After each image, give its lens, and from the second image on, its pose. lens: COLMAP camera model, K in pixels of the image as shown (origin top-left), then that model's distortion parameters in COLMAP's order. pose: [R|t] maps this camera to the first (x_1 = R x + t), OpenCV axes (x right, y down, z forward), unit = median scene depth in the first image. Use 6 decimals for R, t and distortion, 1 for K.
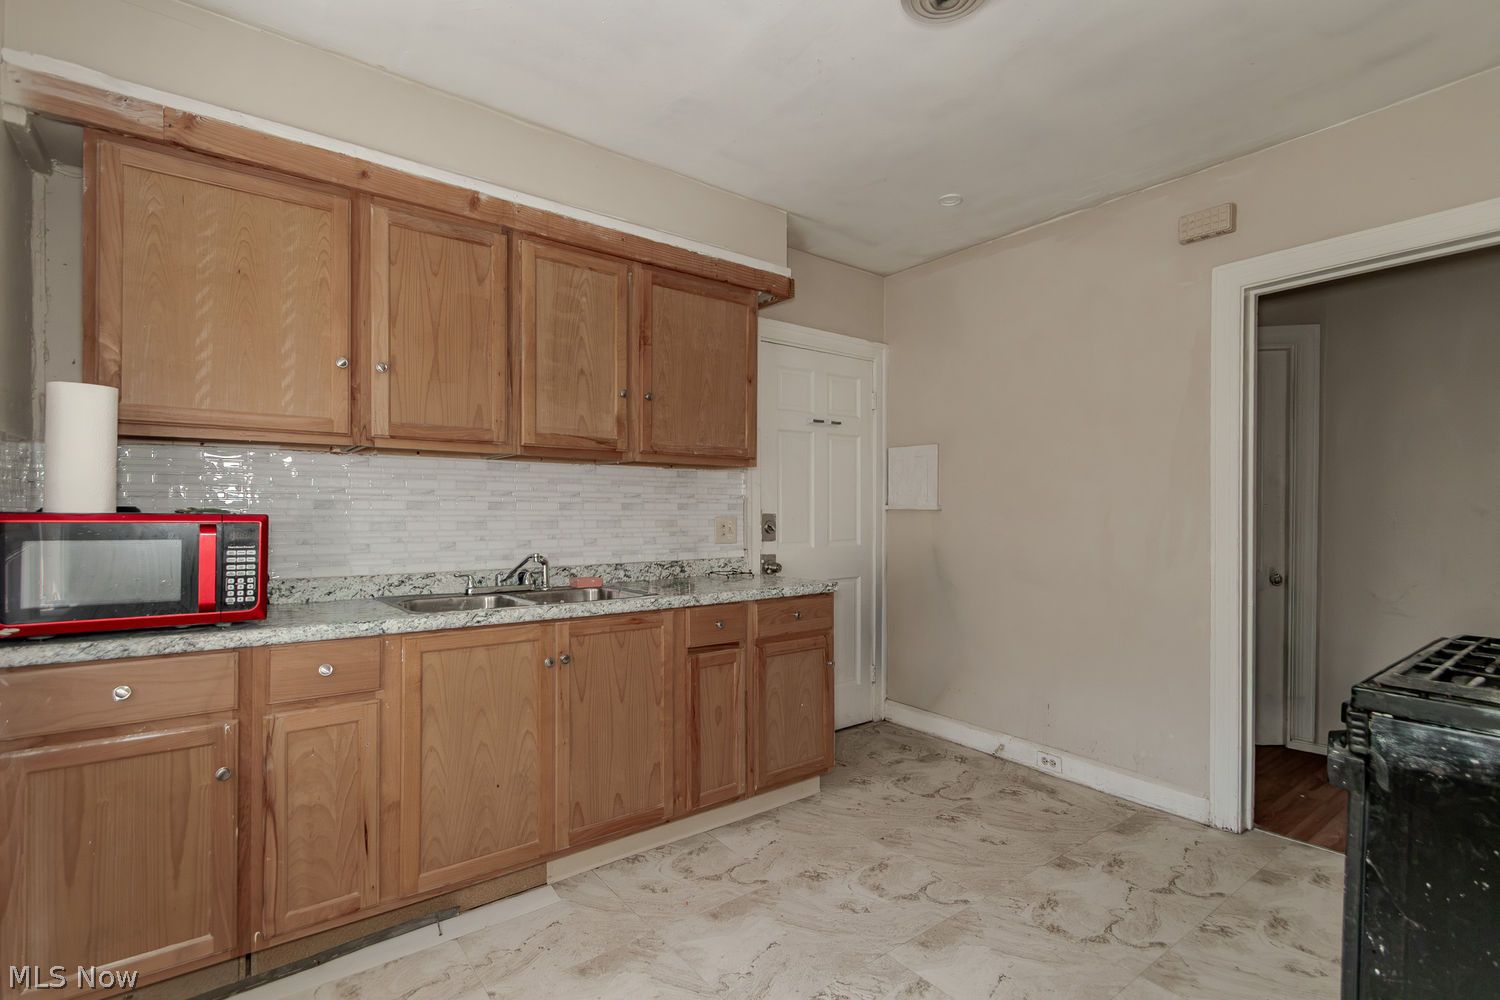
lens RADIAL K [[696.2, 0, 755.7], [0, 696.2, 510.4], [0, 0, 1]] dist [0.013270, -0.002555]
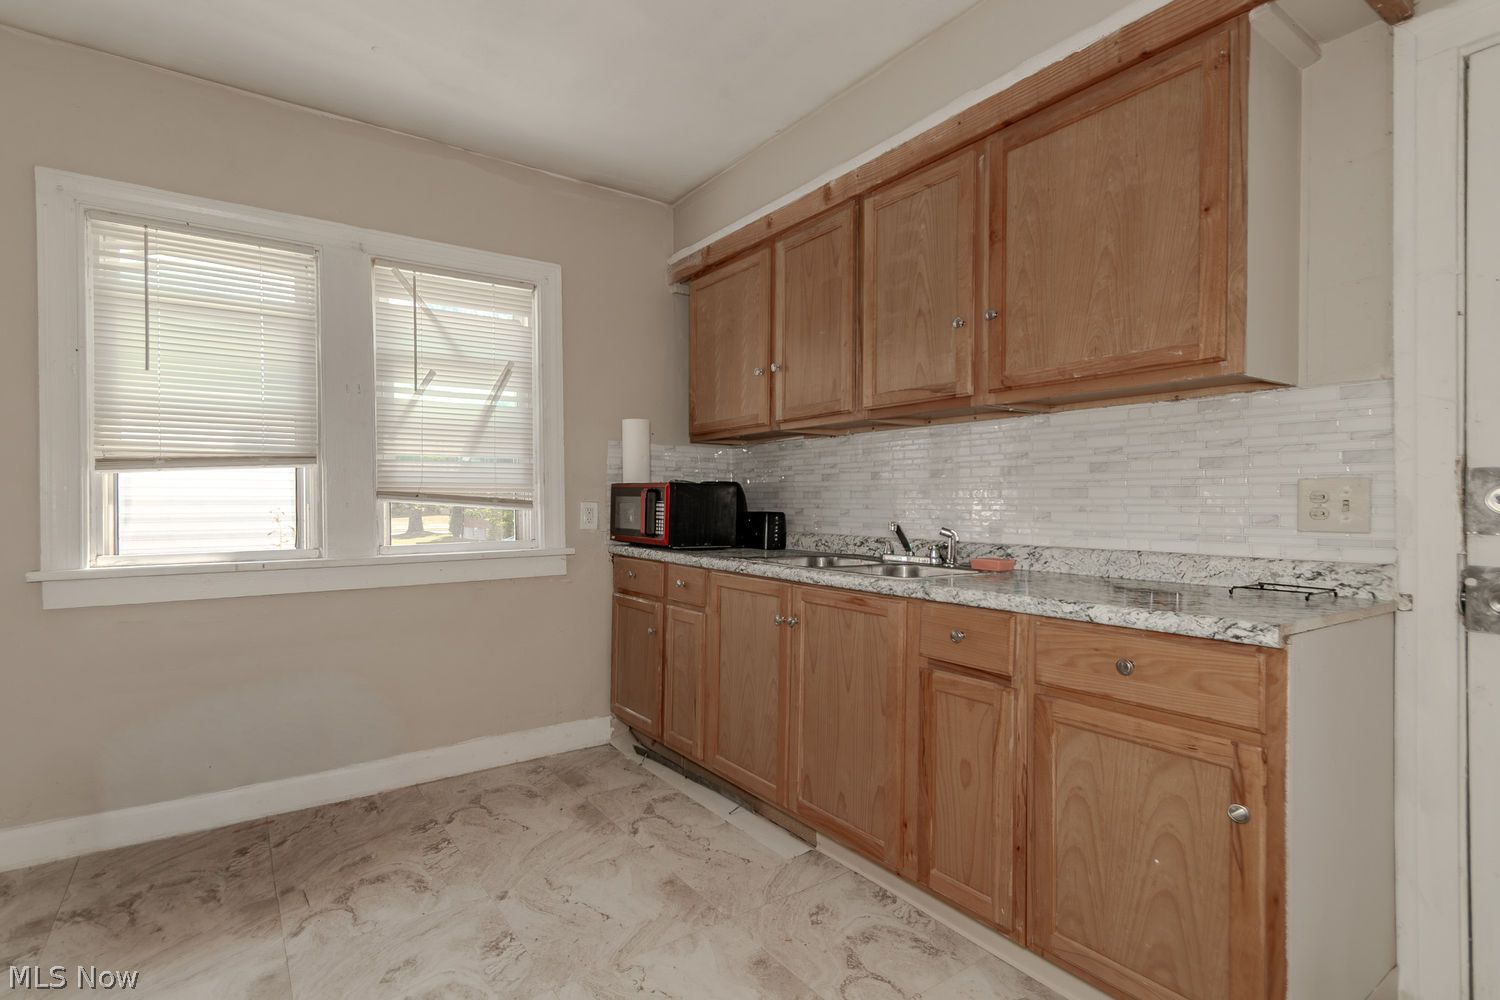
lens RADIAL K [[696.2, 0, 760.2], [0, 696.2, 504.8], [0, 0, 1]] dist [0.013270, -0.002555]
pose [[-0.010609, -0.001291, -0.999943, 0.644881], [-0.002465, 0.999996, -0.001265, 0.041975], [0.999941, 0.002451, -0.010612, 0.858955]]
